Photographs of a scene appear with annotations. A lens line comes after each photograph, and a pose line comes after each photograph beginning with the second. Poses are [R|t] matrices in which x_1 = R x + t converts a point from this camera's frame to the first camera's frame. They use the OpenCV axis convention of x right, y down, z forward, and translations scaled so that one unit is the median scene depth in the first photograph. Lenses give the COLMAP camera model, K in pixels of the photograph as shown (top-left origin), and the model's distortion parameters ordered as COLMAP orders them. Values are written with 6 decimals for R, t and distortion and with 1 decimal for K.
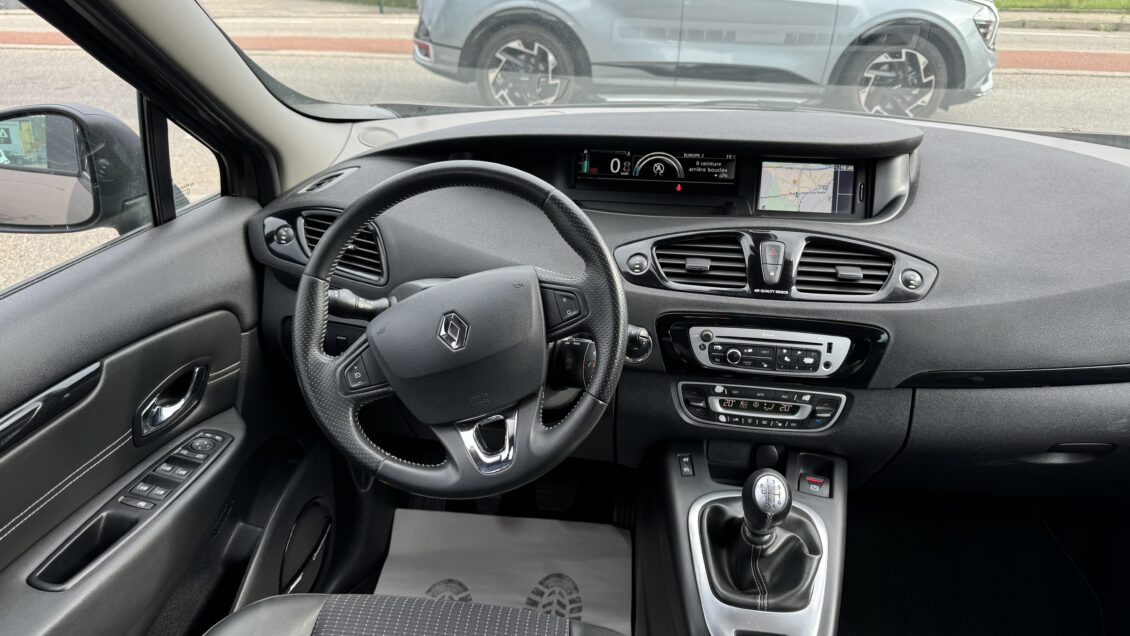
lens RADIAL K [[773.6, 0, 572.6], [0, 773.6, 309.0], [0, 0, 1]] dist [0.031843, -0.033635]
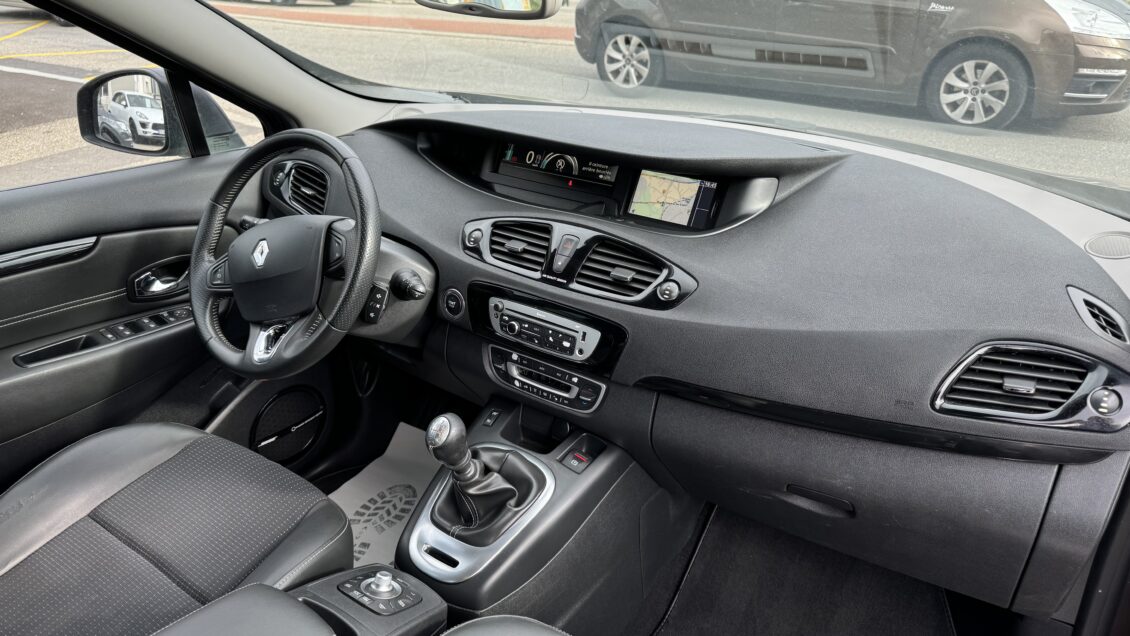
lens RADIAL K [[773.6, 0, 566.0], [0, 773.6, 323.5], [0, 0, 1]] dist [0.031843, -0.033635]
pose [[0.893503, 0.200167, -0.401978, 0.708484], [-0.192420, 0.979475, 0.060031, -0.028101], [0.405743, 0.023711, 0.913679, -0.018481]]
